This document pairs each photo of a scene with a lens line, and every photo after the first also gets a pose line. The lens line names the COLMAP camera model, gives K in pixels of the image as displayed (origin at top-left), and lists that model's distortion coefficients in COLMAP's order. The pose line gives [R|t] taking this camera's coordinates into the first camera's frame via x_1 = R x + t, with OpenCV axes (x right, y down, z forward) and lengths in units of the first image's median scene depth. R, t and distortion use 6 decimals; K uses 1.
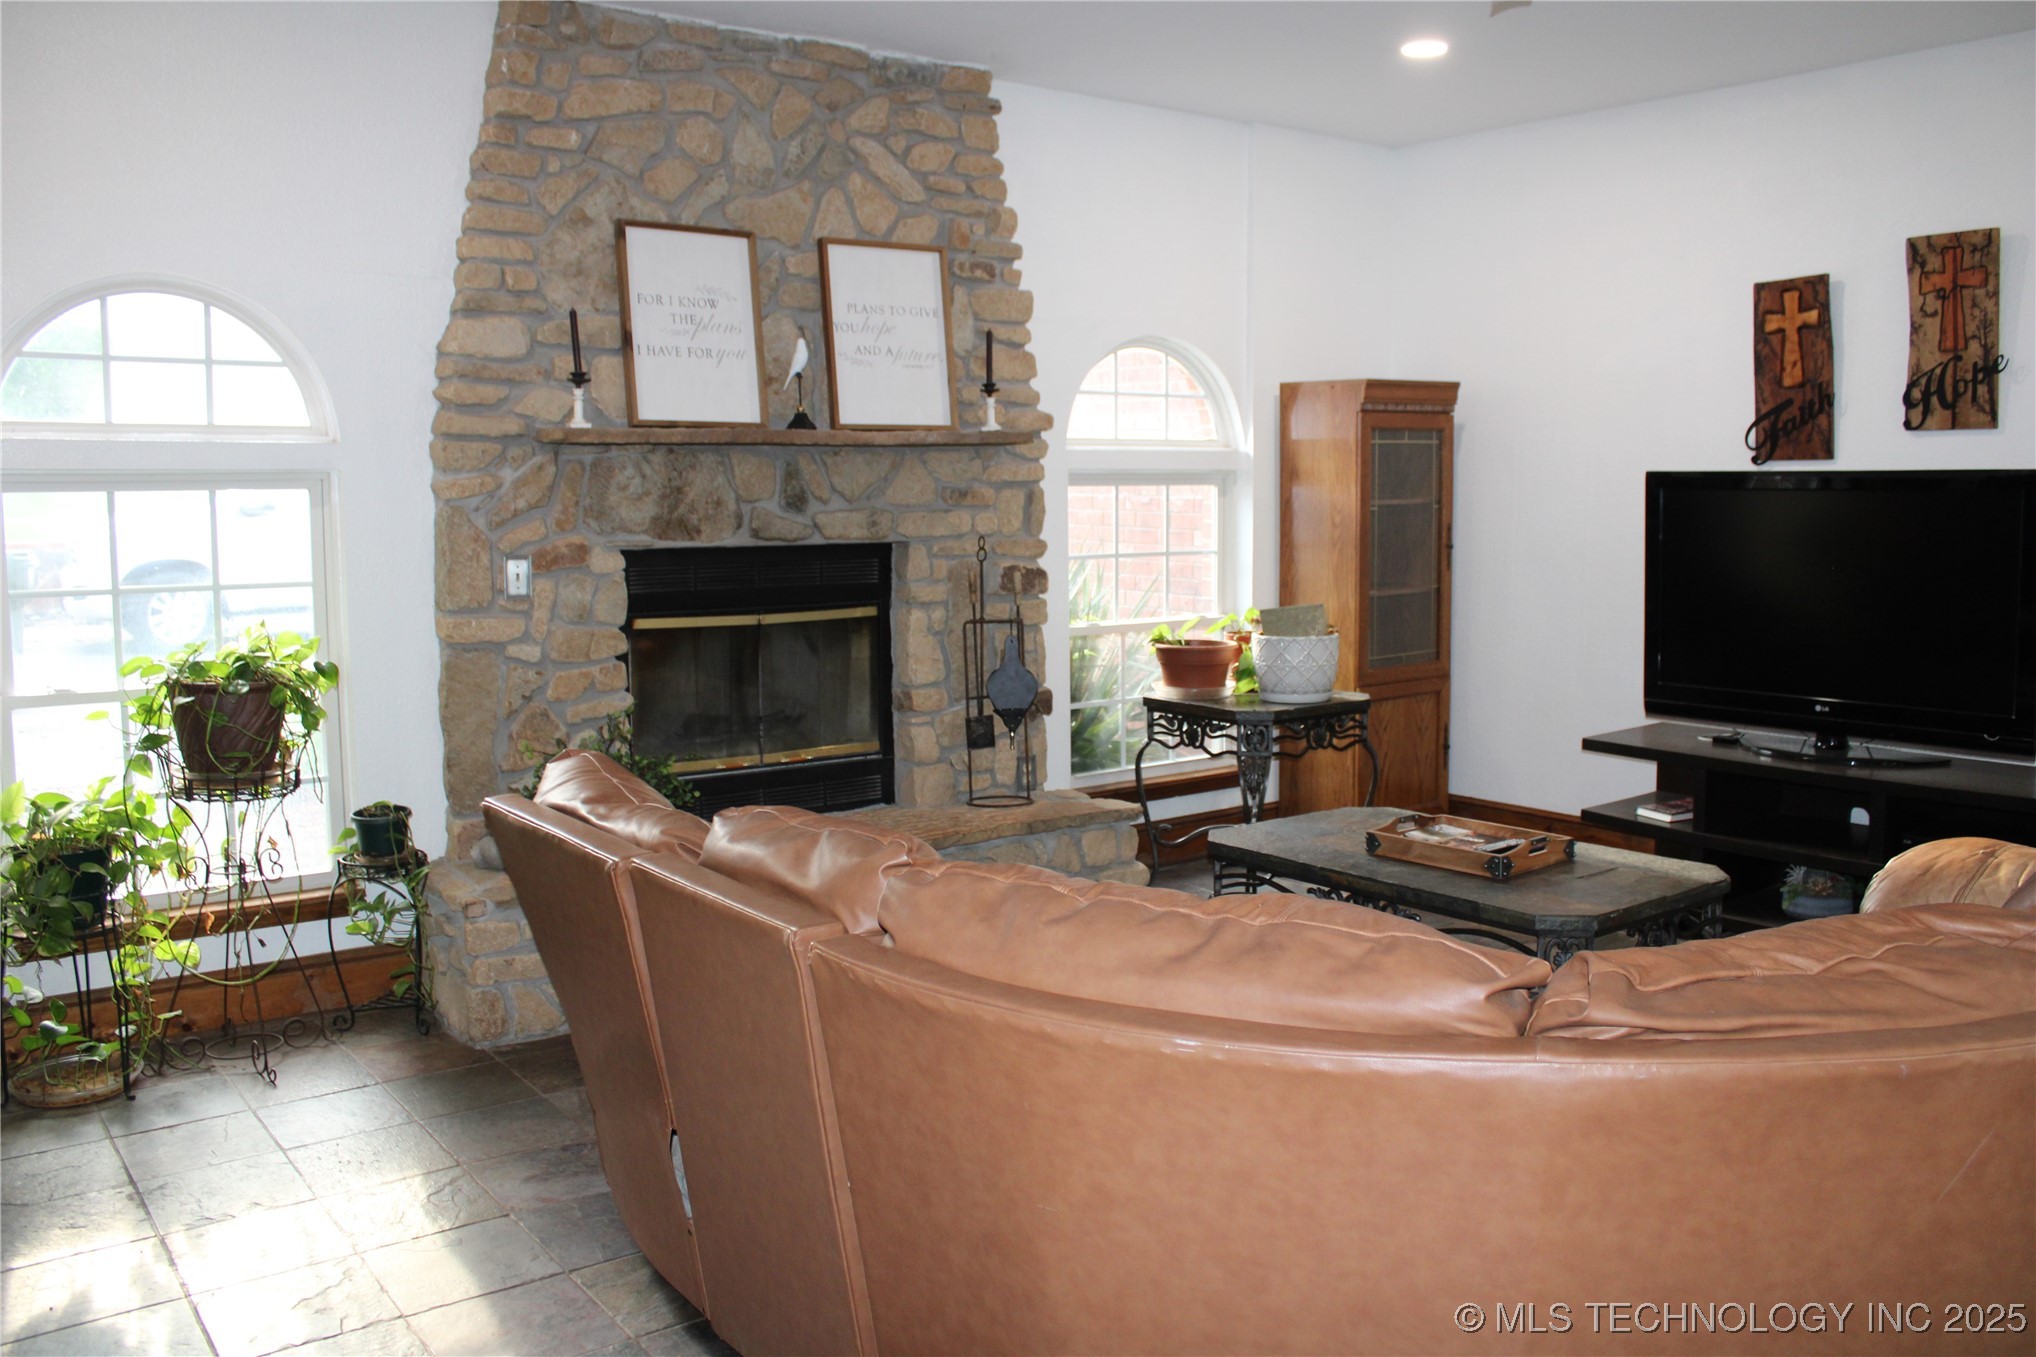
lens RADIAL K [[1710.4, 0, 1018.0], [0, 1710.4, 678.5], [0, 0, 1]] dist [0.002659, 0.001347]
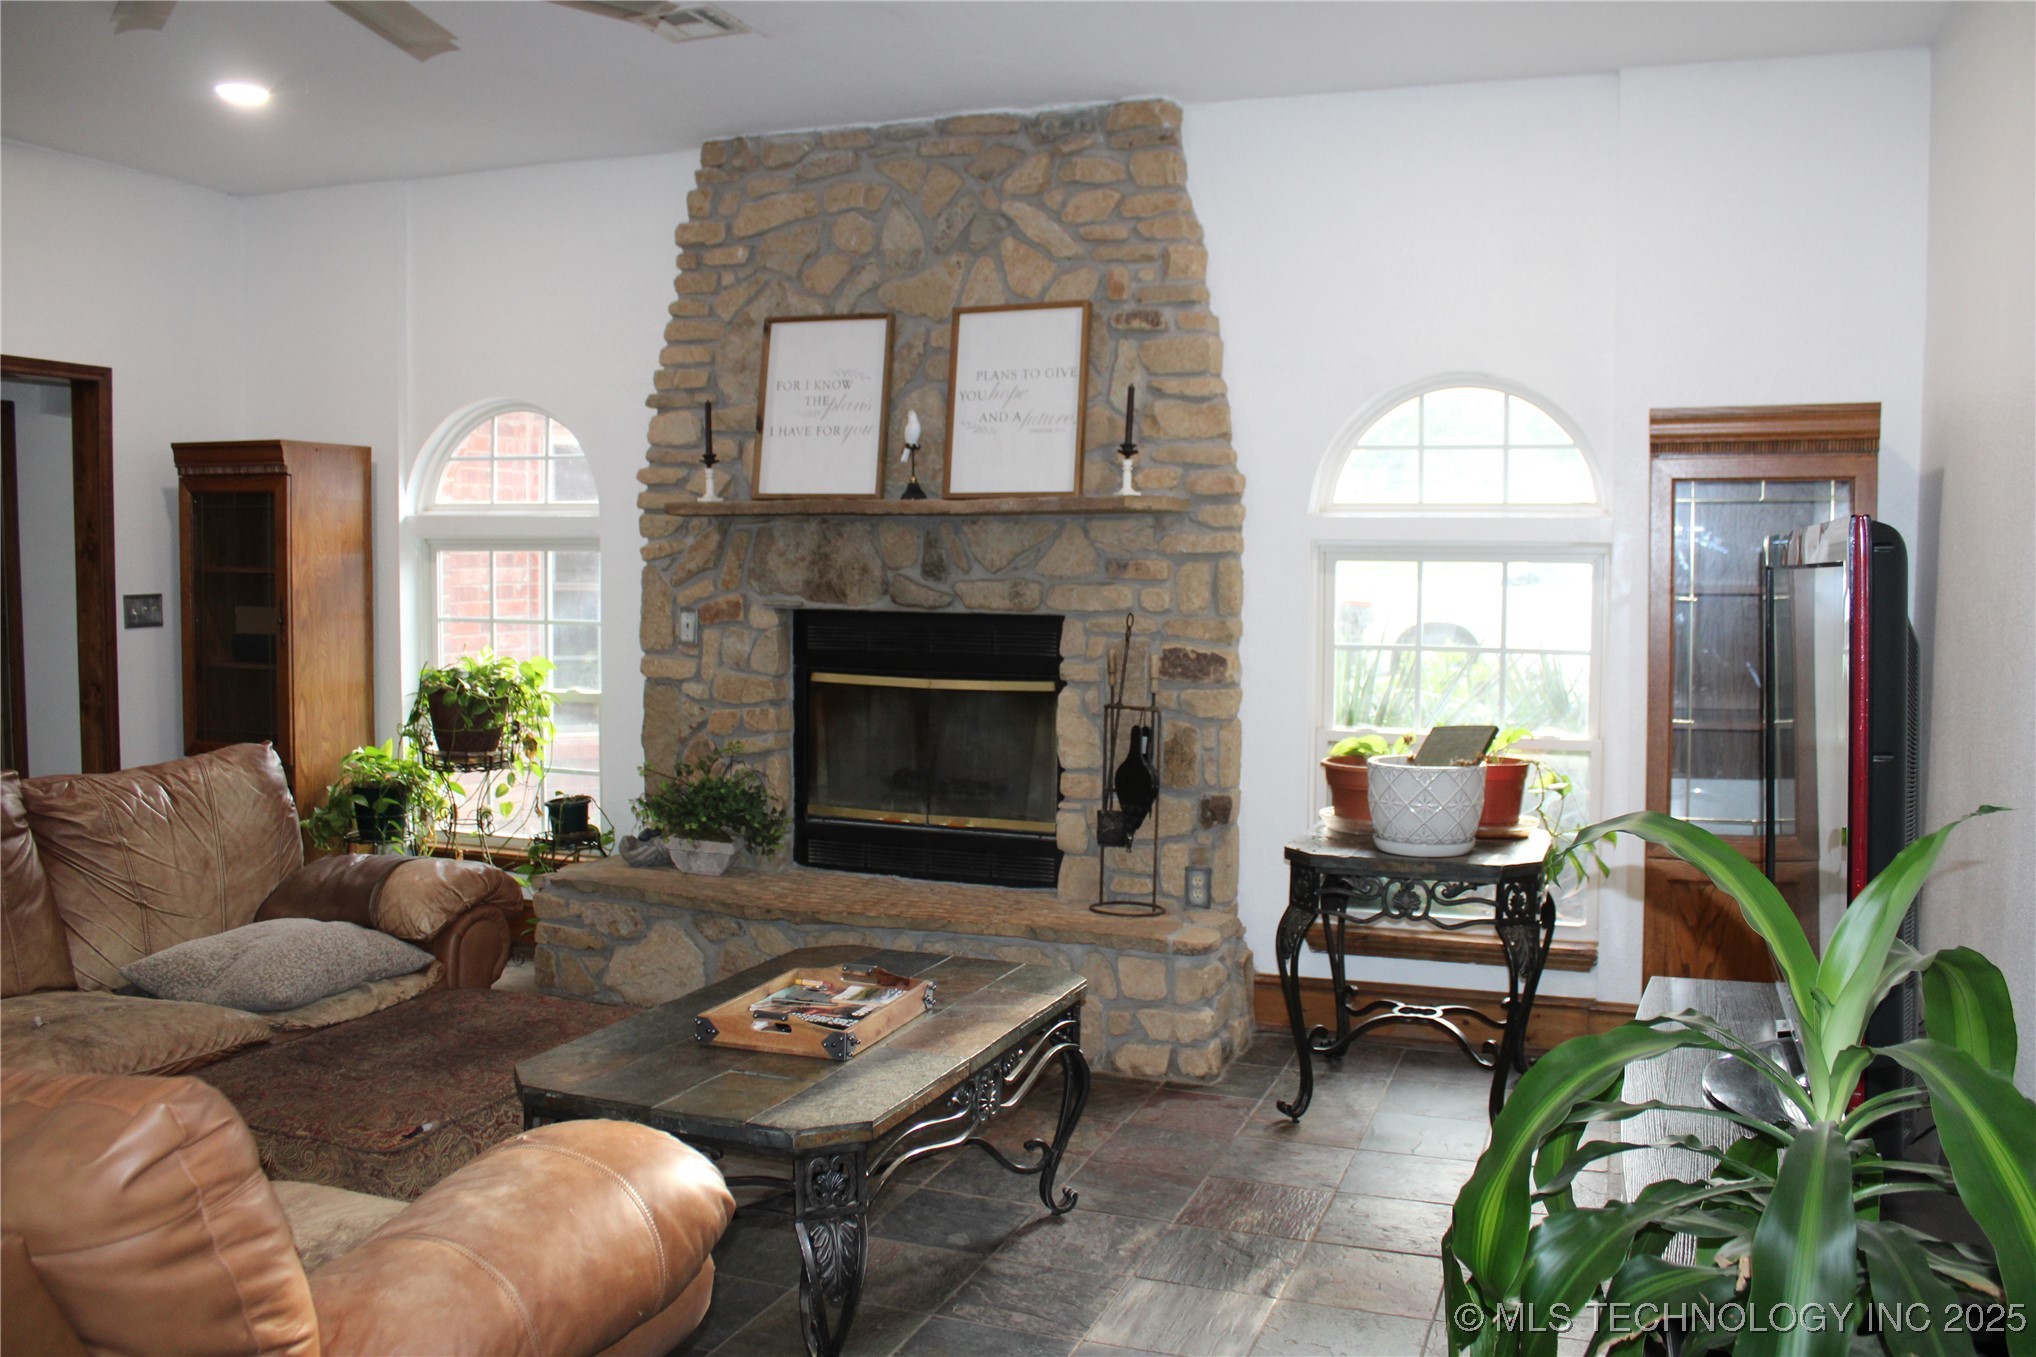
lens RADIAL K [[1615.0, 0, 1018.0], [0, 1615.0, 678.5], [0, 0, 1]] dist [-0.006207, -0.000184]
pose [[0.547699, 0.074573, -0.833345, 0.711907], [-0.107664, 0.994021, 0.018191, -0.062936], [0.829719, 0.079758, 0.552453, 0.523649]]
